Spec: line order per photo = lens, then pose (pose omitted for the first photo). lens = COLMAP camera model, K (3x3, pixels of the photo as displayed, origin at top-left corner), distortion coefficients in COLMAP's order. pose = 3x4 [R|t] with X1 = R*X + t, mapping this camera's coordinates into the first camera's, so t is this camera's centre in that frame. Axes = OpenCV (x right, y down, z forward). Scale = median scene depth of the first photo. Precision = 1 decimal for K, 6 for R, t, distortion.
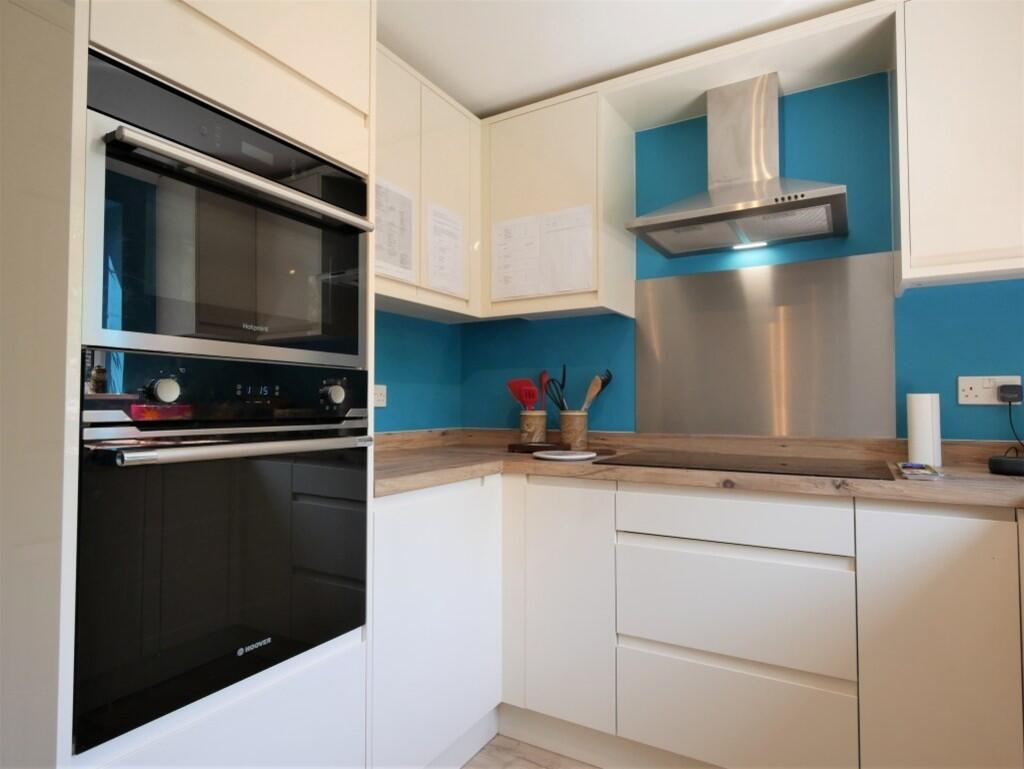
lens RADIAL K [[586.0, 0, 505.8], [0, 586.0, 389.7], [0, 0, 1]] dist [0.000914, -0.000423]
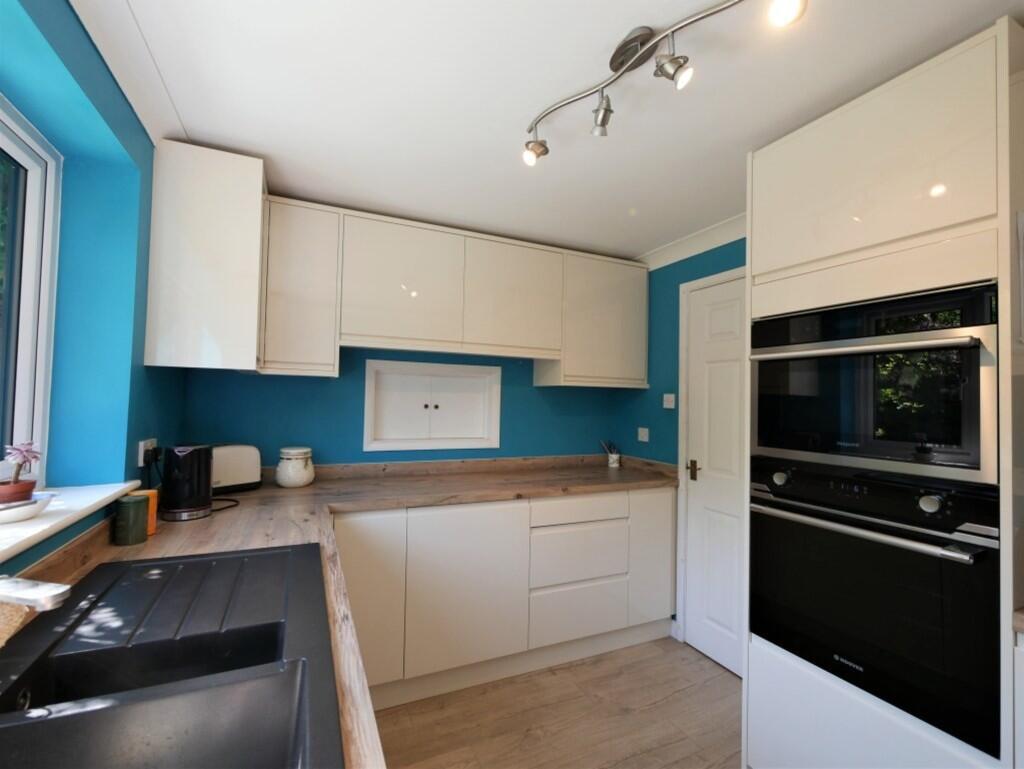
lens RADIAL K [[448.8, 0, 512.0], [0, 448.8, 384.5], [0, 0, 1]] dist [-0.000420, -0.000007]
pose [[-0.564124, -0.033528, -0.825009, 0.625726], [0.007743, 0.998916, -0.045890, -0.134609], [0.825654, -0.032276, -0.563253, 0.602591]]
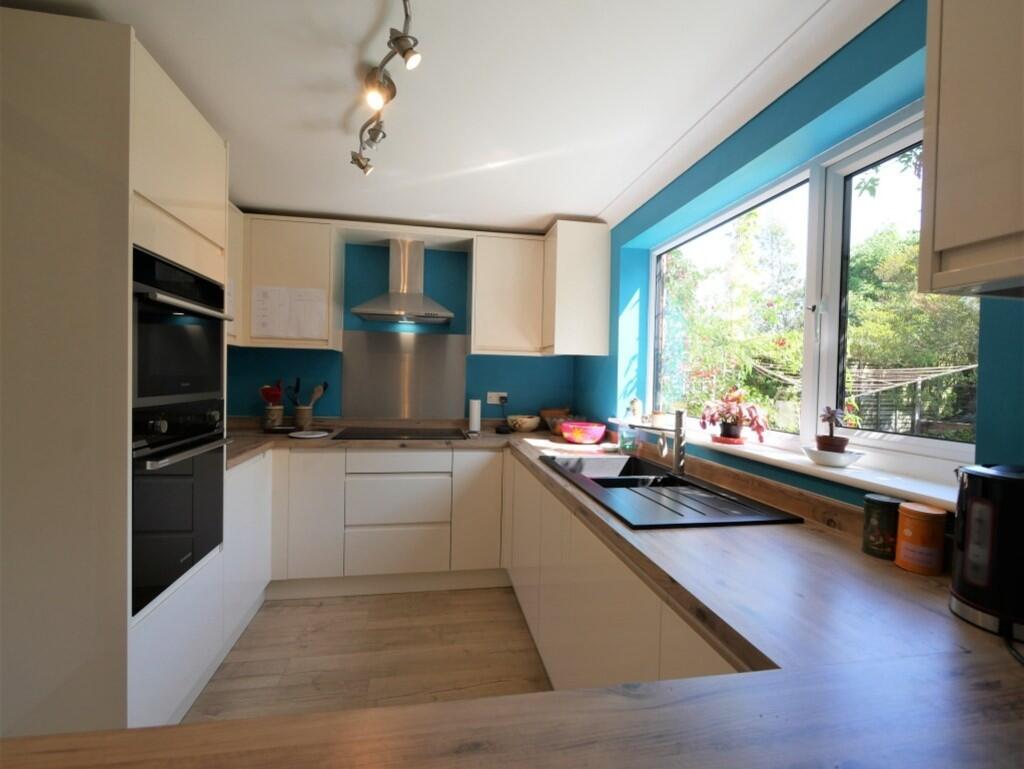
lens RADIAL K [[448.8, 0, 512.0], [0, 448.8, 384.5], [0, 0, 1]] dist [-0.000420, -0.000007]
pose [[0.748419, 0.010115, 0.663149, -0.374894], [-0.045931, 0.998274, 0.036610, -0.128272], [-0.661634, -0.057858, 0.747591, -0.442188]]
